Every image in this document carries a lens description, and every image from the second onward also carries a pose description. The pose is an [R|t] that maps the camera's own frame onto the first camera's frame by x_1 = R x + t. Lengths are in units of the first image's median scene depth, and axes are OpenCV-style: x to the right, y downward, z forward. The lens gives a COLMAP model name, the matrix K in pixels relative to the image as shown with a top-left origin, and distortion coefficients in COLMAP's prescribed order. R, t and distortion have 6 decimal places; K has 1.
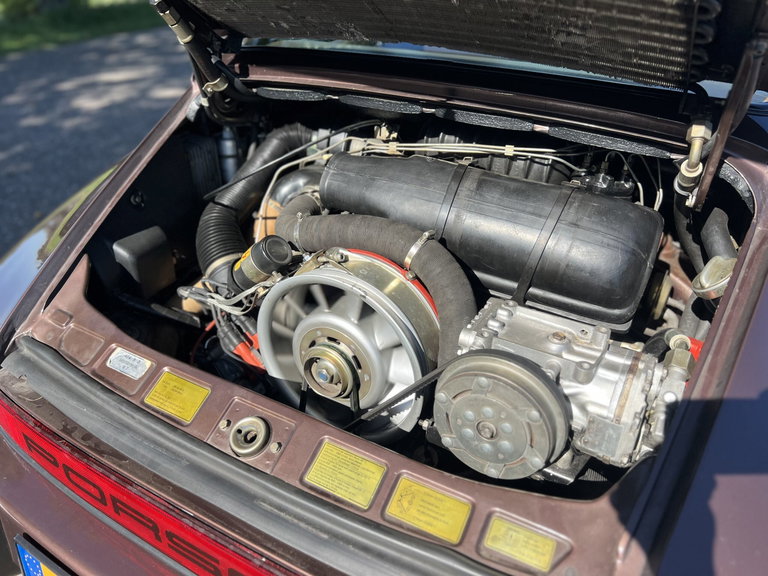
lens RADIAL K [[580.1, 0, 384.0], [0, 580.1, 288.0], [0, 0, 1]] dist [0.036631, -0.037648]
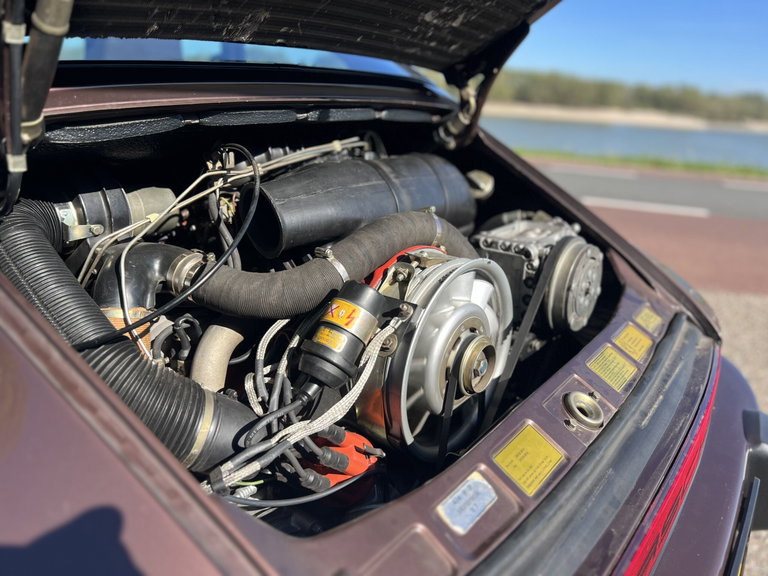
lens RADIAL K [[580.1, 0, 384.0], [0, 580.1, 288.0], [0, 0, 1]] dist [0.036631, -0.037648]
pose [[0.158888, -0.354565, 0.921433, -1.023186], [0.474003, 0.846088, 0.243838, -0.283738], [-0.866069, 0.398019, 0.302498, 0.855676]]
